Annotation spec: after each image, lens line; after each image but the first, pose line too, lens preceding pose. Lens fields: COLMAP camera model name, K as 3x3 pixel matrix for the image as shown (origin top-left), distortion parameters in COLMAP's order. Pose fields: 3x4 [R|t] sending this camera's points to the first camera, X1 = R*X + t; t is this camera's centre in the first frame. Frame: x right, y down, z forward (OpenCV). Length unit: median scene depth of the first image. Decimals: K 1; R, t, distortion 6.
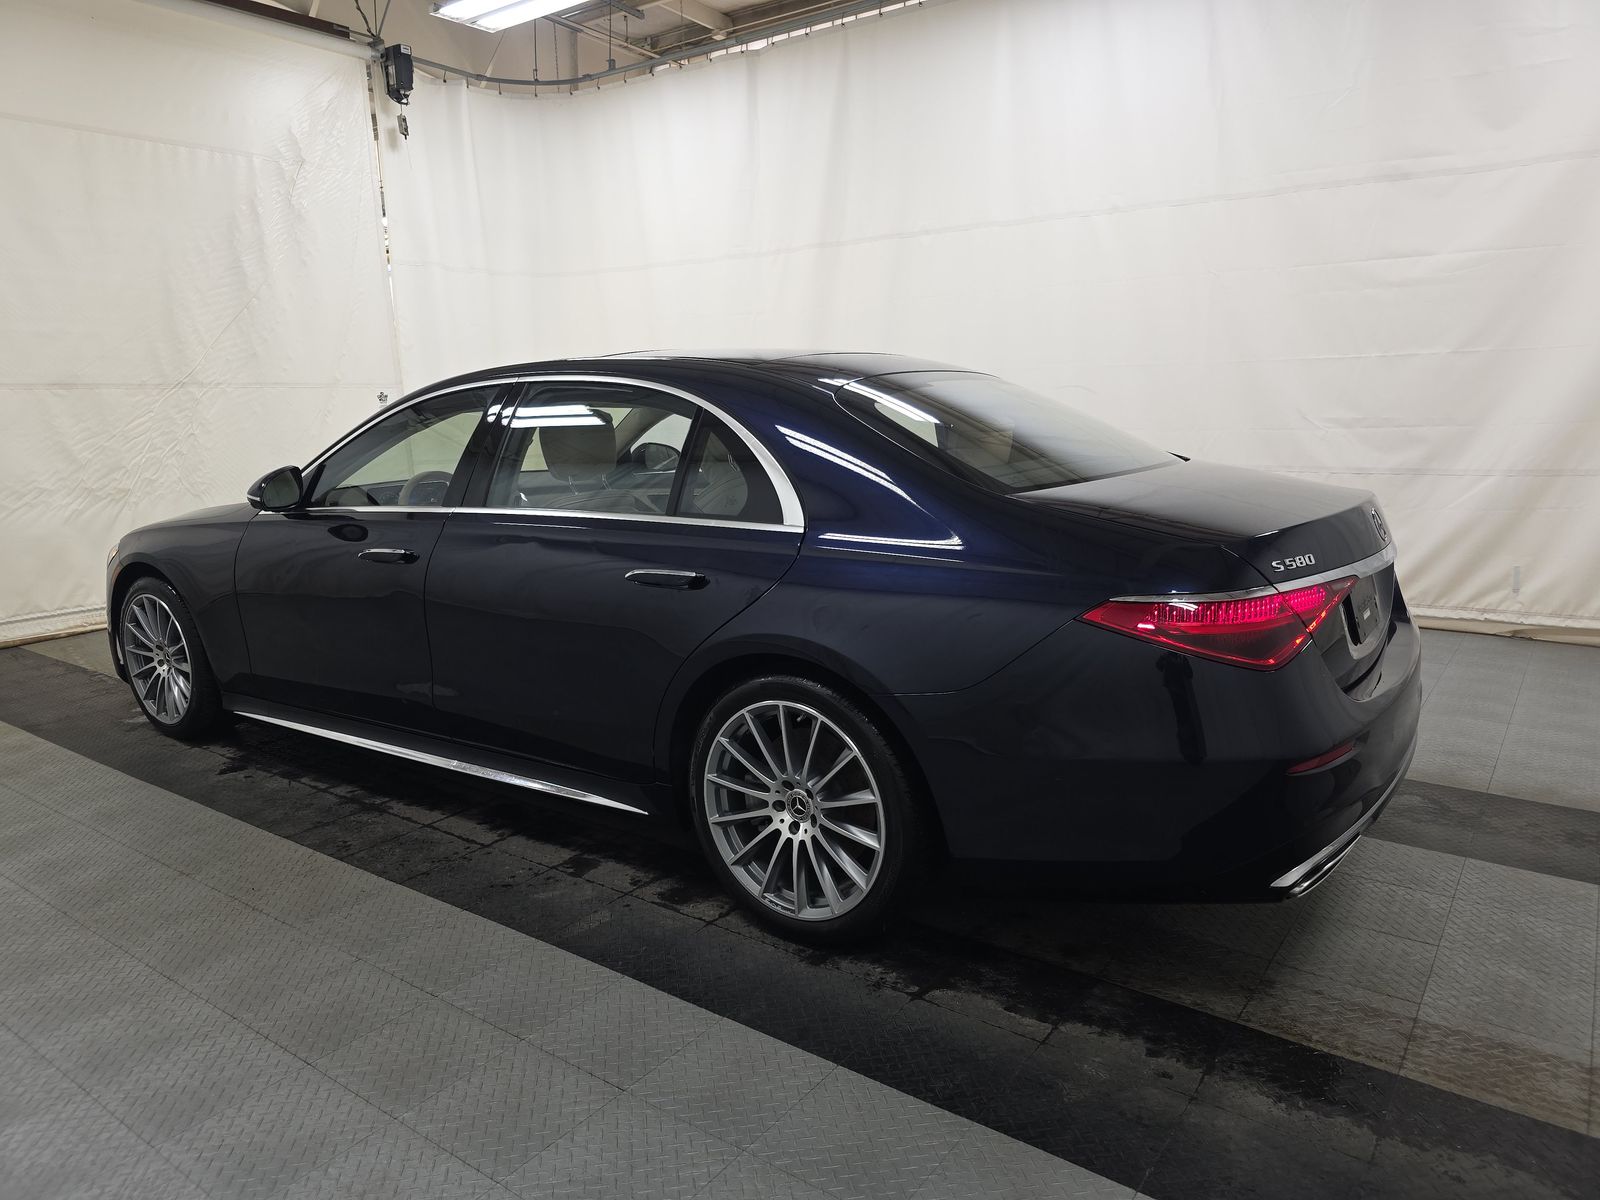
lens RADIAL K [[1070.4, 0, 802.6], [0, 1070.4, 595.5], [0, 0, 1]] dist [0.023329, -0.022932]
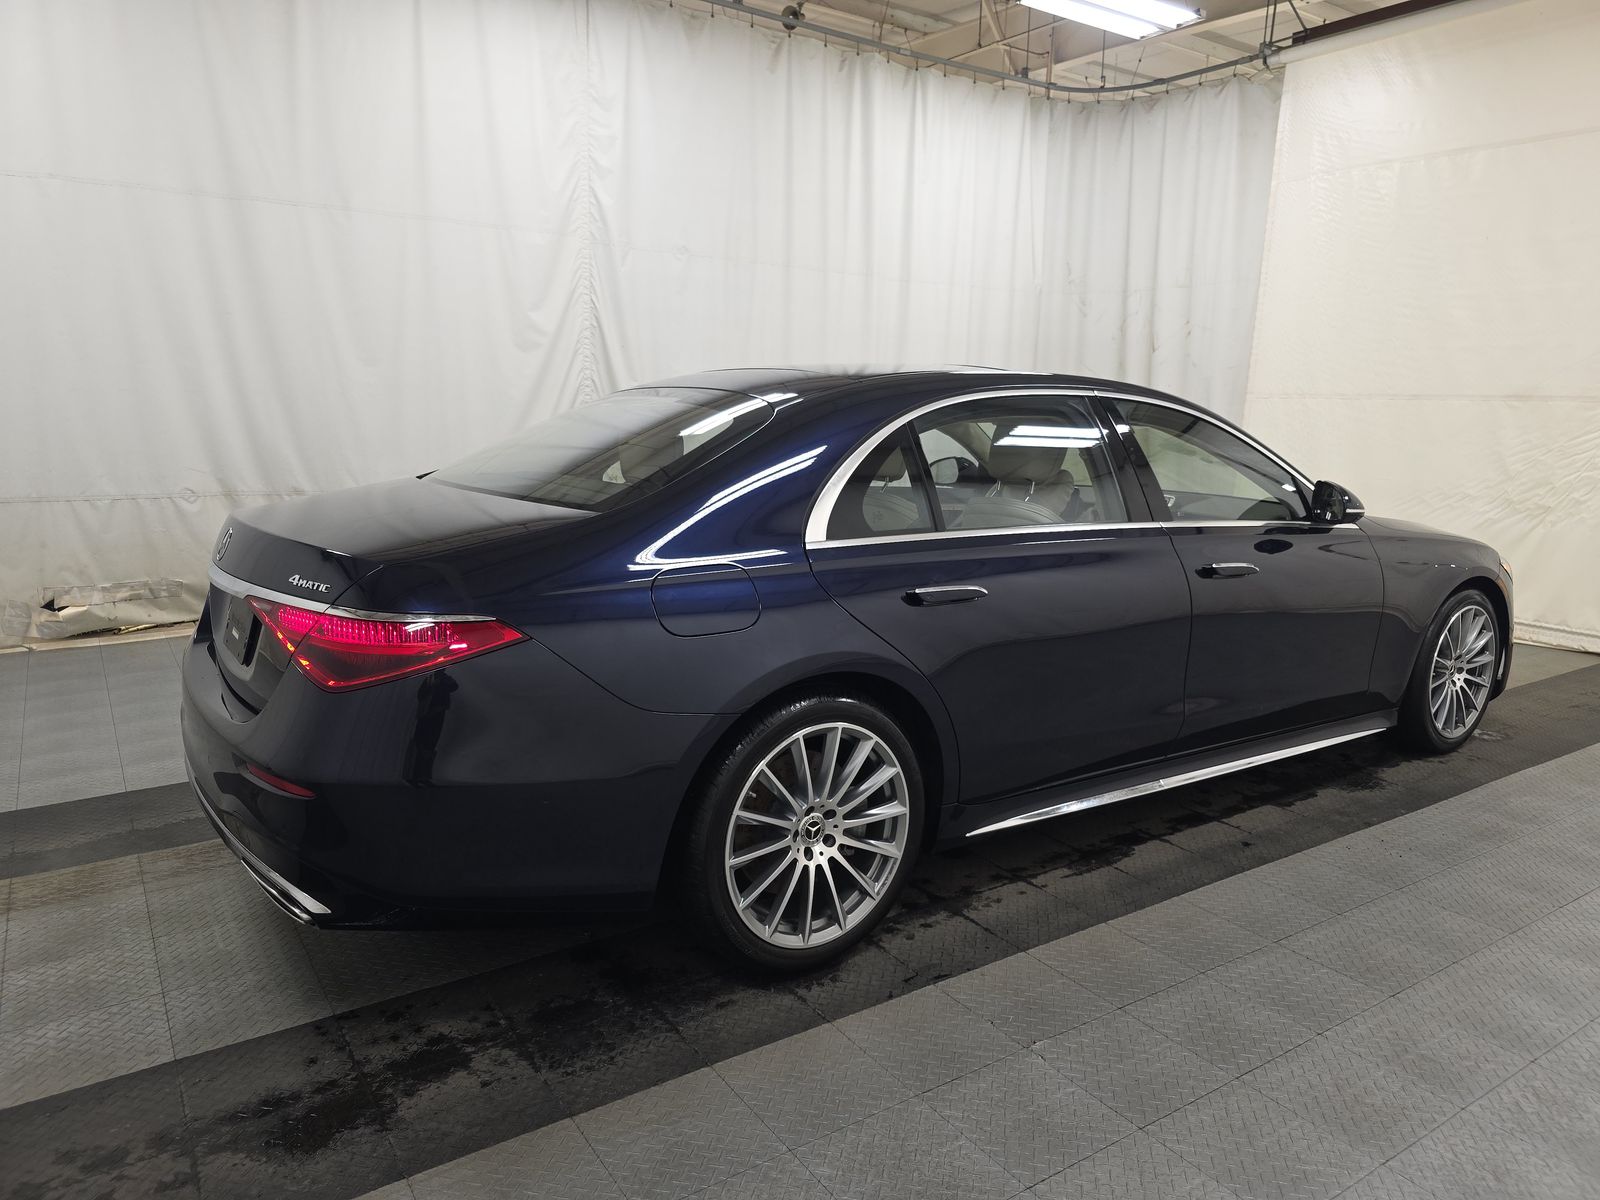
lens RADIAL K [[1070.4, 0, 799.4], [0, 1070.4, 594.9], [0, 0, 1]] dist [0.023329, -0.022932]
pose [[-0.325169, 0.177706, -0.928809, 0.501128], [-0.184951, 0.951266, 0.246753, -0.141013], [0.927393, 0.252021, -0.276455, 0.688654]]
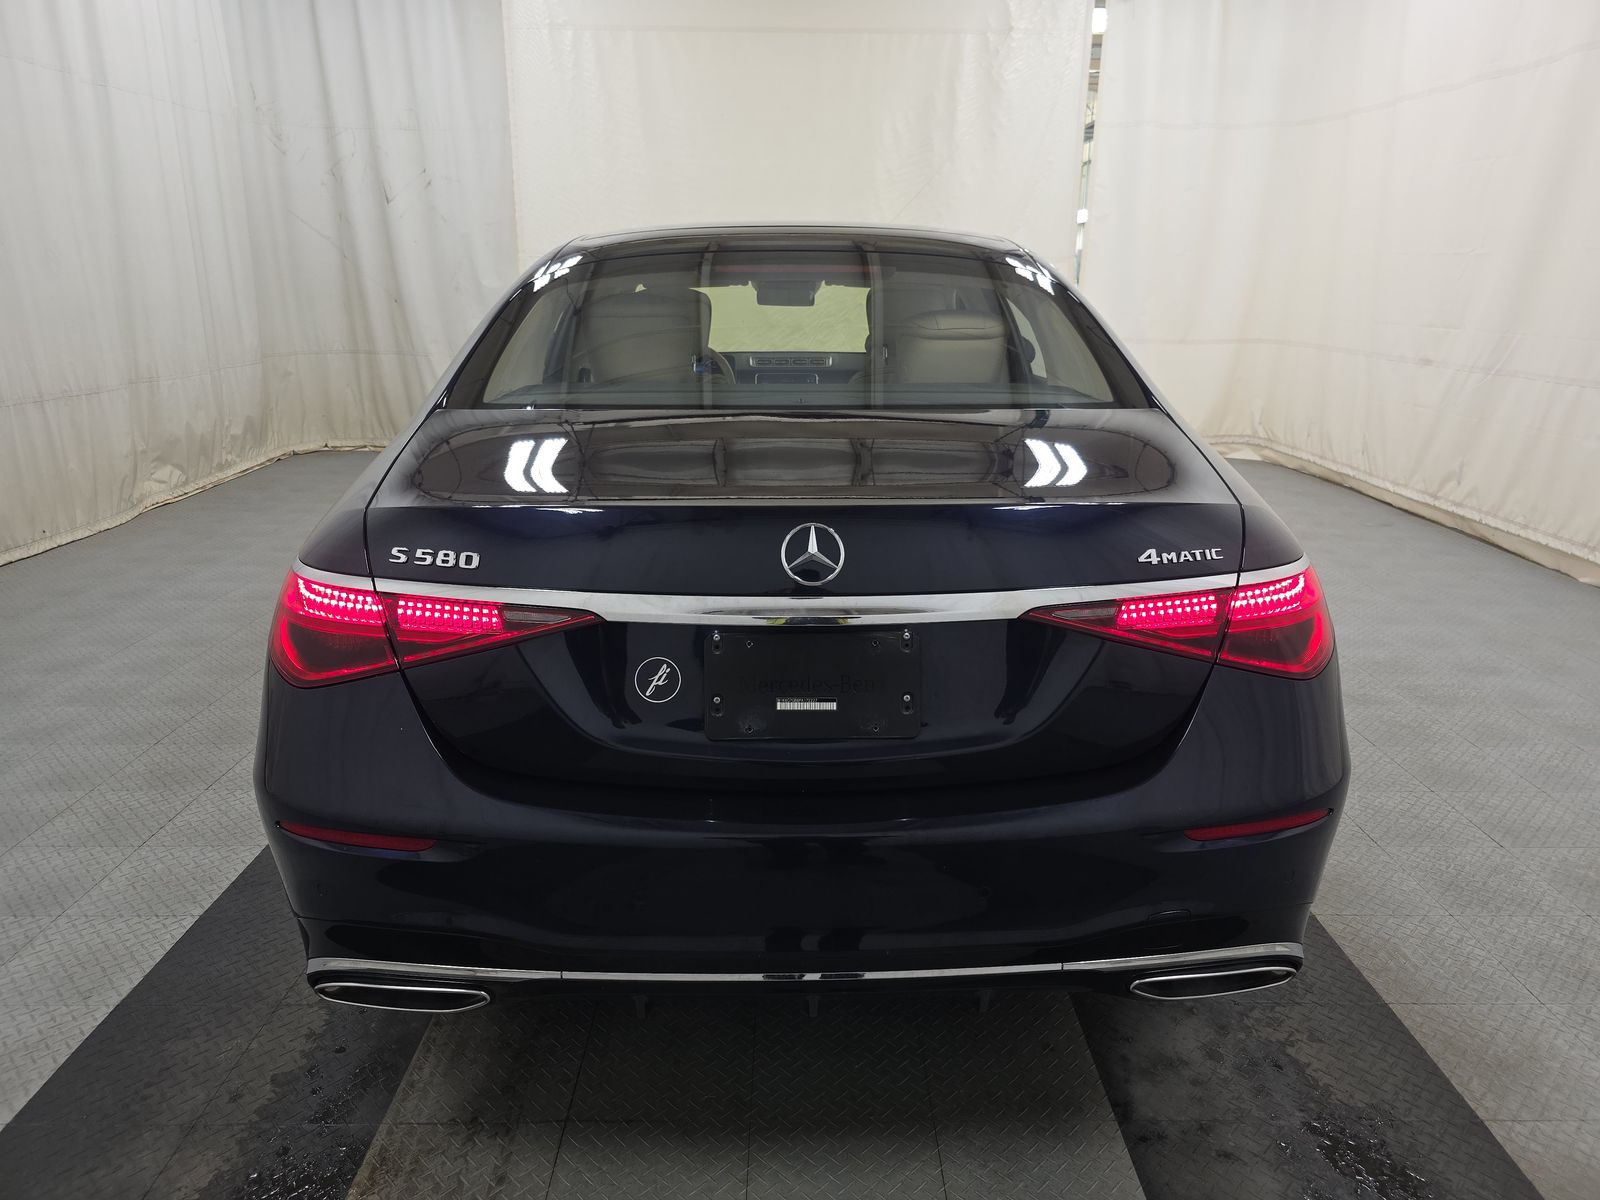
lens RADIAL K [[1070.4, 0, 808.2], [0, 1070.4, 618.3], [0, 0, 1]] dist [0.023329, -0.022932]
pose [[0.606674, 0.262369, -0.750406, 0.367067], [-0.163196, 0.964965, 0.205448, -0.055776], [0.778019, -0.002177, 0.628237, 0.257212]]
